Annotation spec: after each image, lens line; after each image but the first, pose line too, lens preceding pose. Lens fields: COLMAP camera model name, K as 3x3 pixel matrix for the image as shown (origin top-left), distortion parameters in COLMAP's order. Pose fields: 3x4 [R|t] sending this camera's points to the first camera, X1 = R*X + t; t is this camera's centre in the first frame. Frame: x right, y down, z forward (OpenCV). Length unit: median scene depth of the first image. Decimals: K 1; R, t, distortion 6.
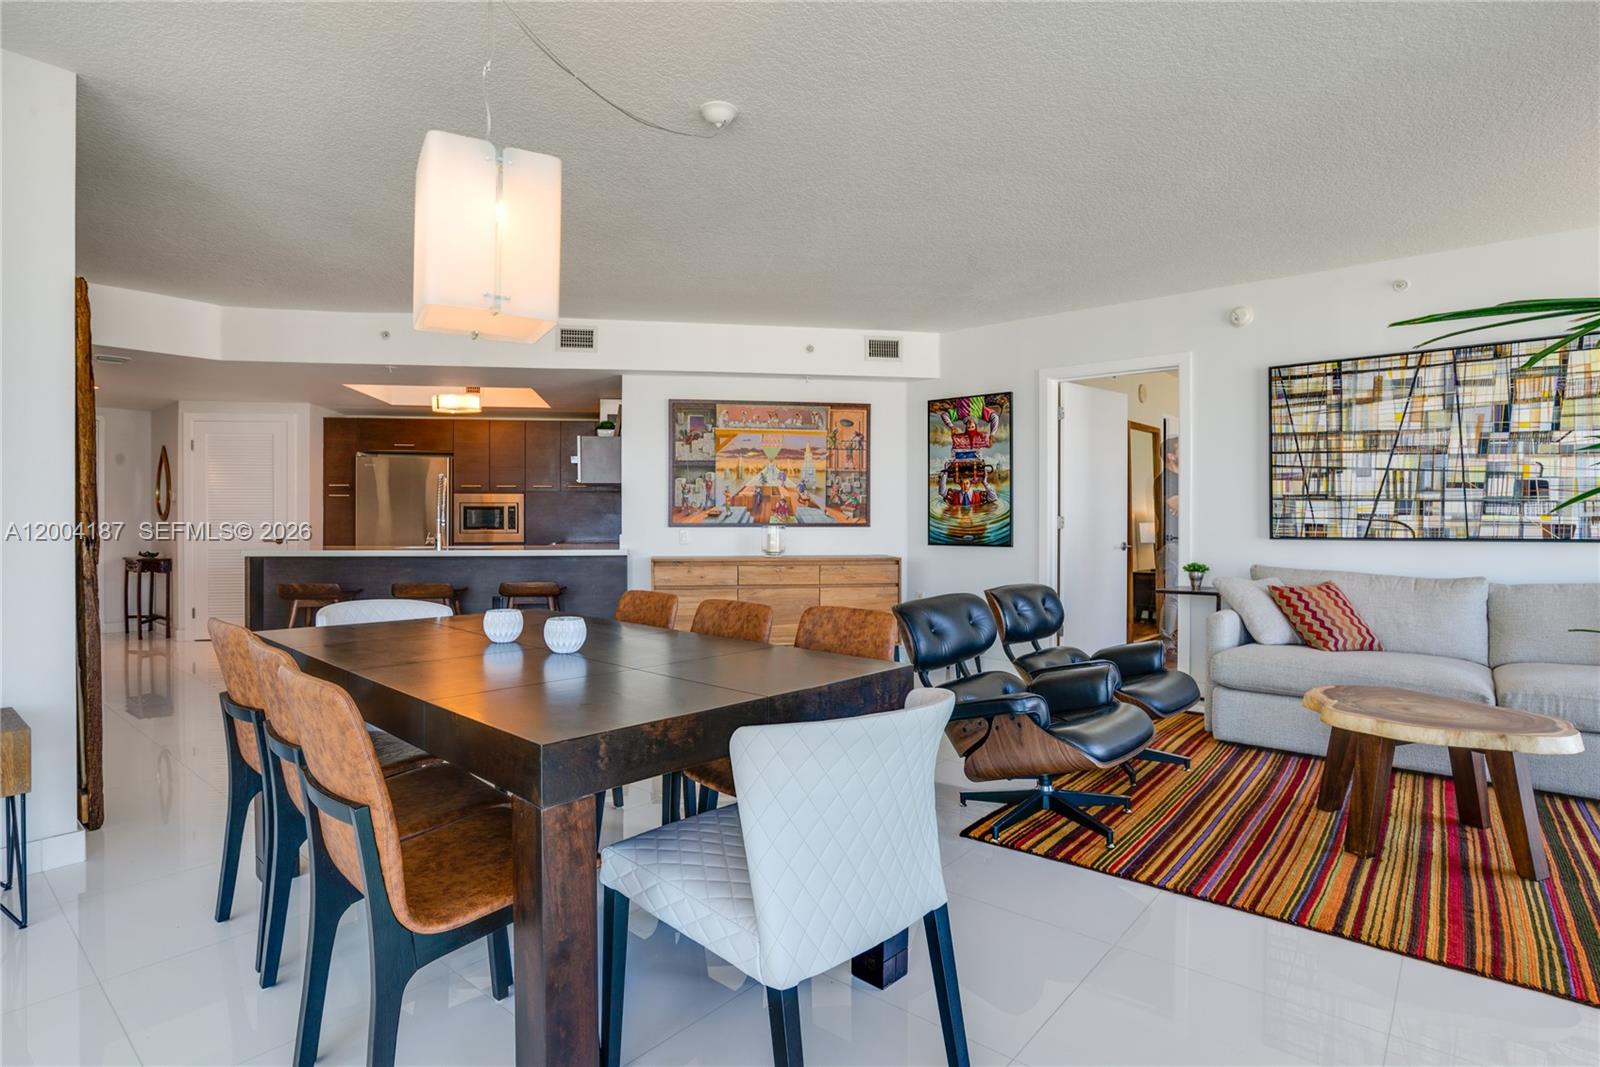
lens RADIAL K [[821.8, 0, 800.0], [0, 821.8, 533.5], [0, 0, 1]] dist [-0.015367, 0.016704]
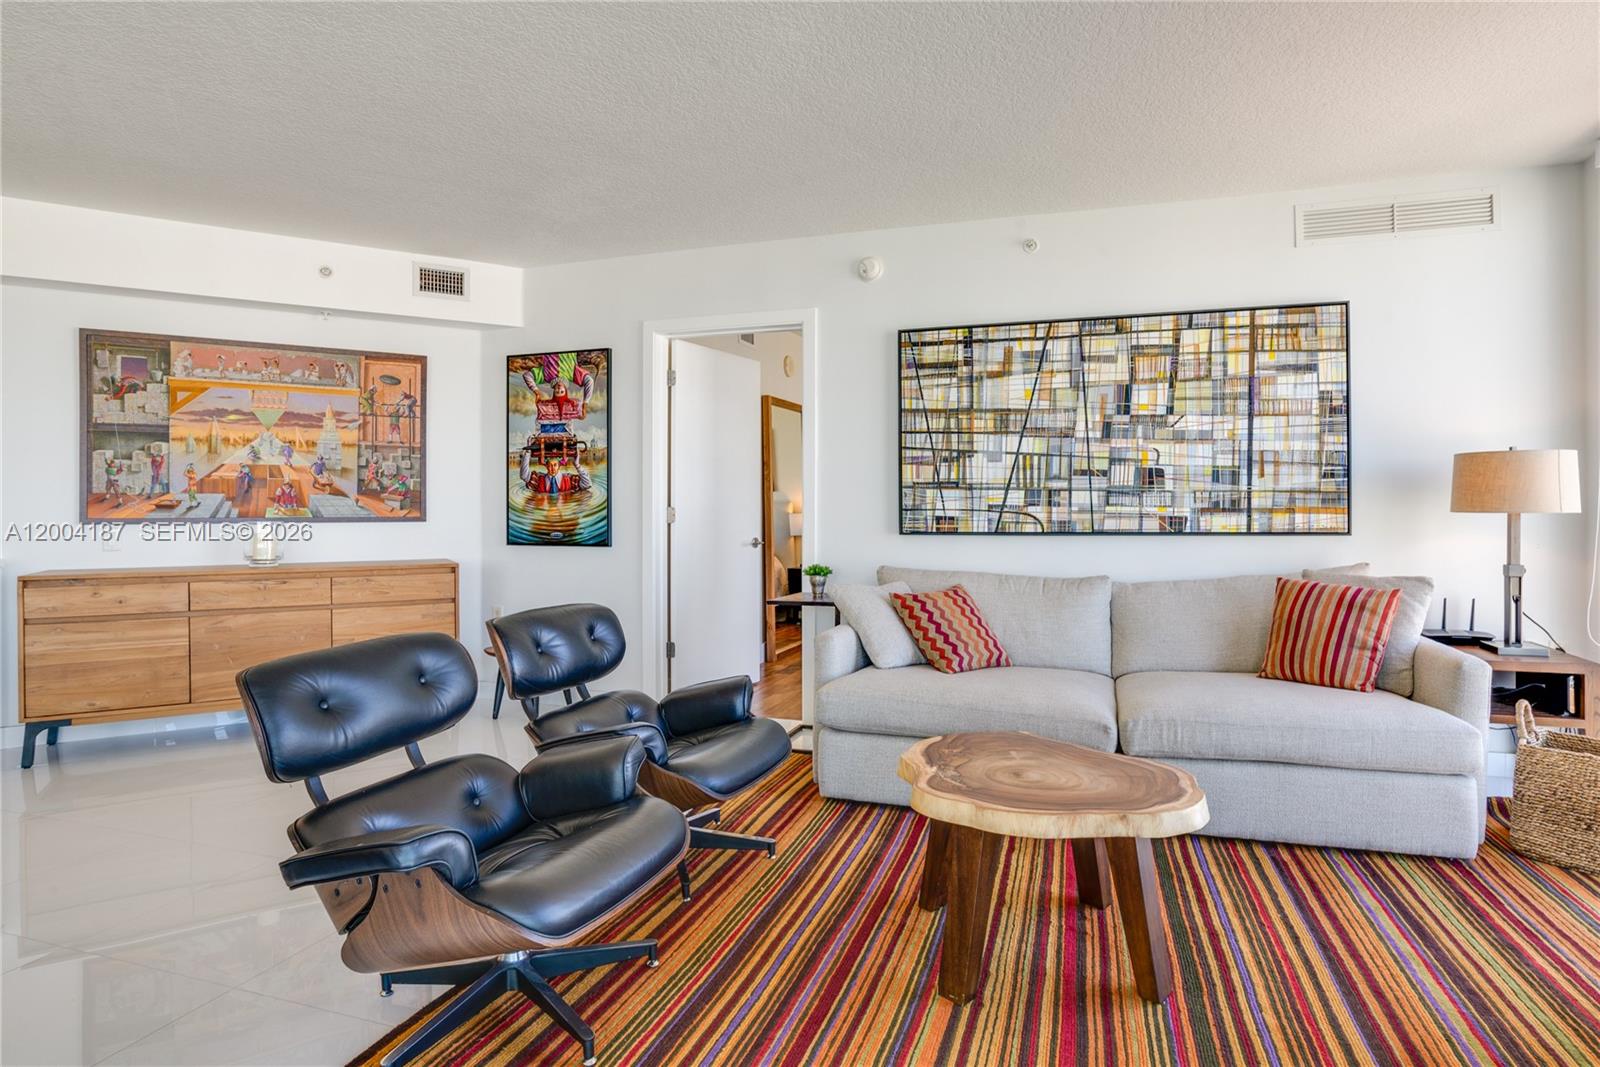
lens RADIAL K [[821.8, 0, 800.0], [0, 821.8, 533.5], [0, 0, 1]] dist [-0.015367, 0.016704]
pose [[0.945451, -0.011190, 0.325572, 0.214754], [0.007054, 0.999879, 0.013881, -0.007190], [-0.325688, -0.010827, 0.945415, 0.250245]]
